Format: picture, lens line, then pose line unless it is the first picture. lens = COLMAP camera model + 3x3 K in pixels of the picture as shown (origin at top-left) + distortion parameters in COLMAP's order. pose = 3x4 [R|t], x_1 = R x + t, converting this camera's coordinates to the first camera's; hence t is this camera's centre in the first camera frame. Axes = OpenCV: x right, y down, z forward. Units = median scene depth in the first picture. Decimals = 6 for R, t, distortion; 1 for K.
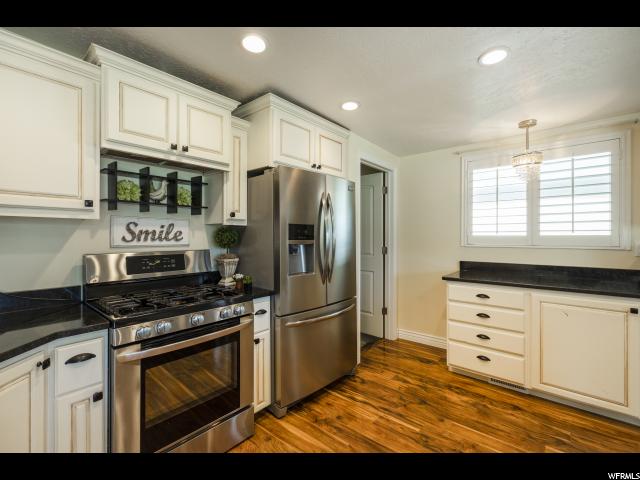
lens RADIAL K [[283.3, 0, 331.0], [0, 283.3, 240.9], [0, 0, 1]] dist [0.011125, -0.000440]
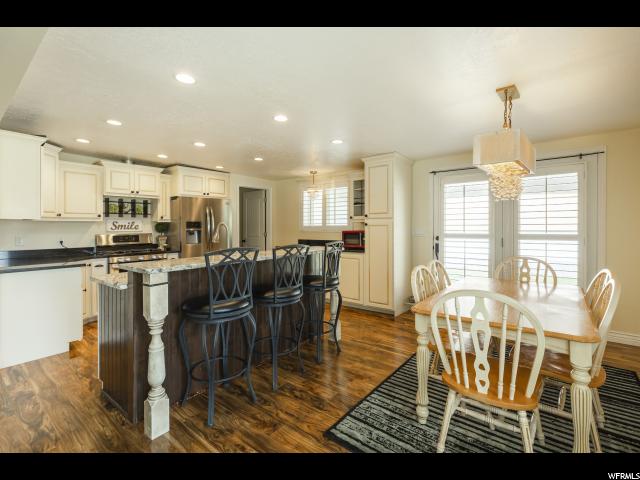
lens RADIAL K [[283.3, 0, 339.4], [0, 283.3, 229.8], [0, 0, 1]] dist [0.011125, -0.000440]
pose [[0.997973, -0.008205, 0.063112, 0.868302], [0.008455, 0.999957, -0.003695, 0.024004], [-0.063079, 0.004221, 0.998000, -1.273042]]
